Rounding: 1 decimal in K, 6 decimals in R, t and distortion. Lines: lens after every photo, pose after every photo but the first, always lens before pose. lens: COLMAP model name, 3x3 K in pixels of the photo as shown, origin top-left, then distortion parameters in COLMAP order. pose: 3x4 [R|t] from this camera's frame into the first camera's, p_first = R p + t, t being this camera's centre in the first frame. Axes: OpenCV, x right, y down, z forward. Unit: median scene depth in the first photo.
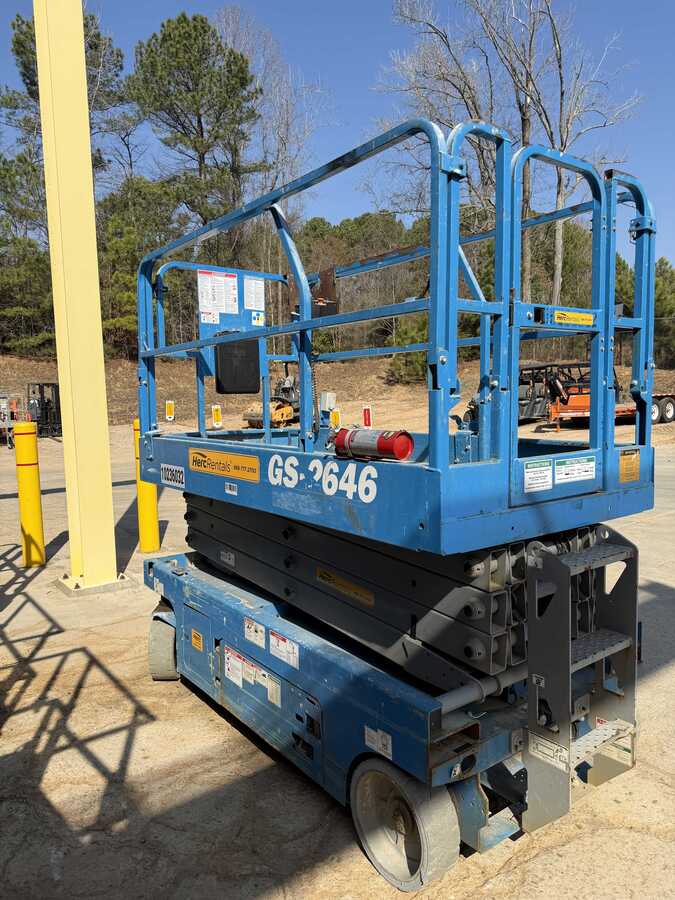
lens RADIAL K [[639.7, 0, 332.2], [0, 639.7, 445.3], [0, 0, 1]] dist [0.014157, -0.021711]
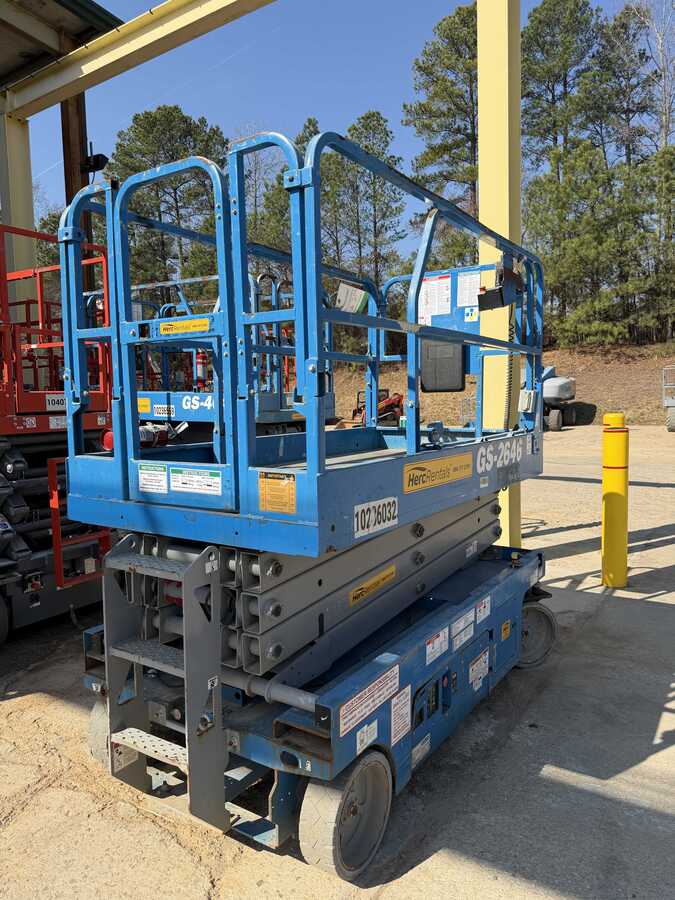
lens RADIAL K [[639.7, 0, 341.3], [0, 639.7, 444.6], [0, 0, 1]] dist [0.014157, -0.021711]
pose [[0.361377, 0.085225, -0.928517, 1.178545], [-0.062983, 0.995771, 0.066885, -0.083495], [0.930290, 0.034310, 0.365216, 0.737585]]
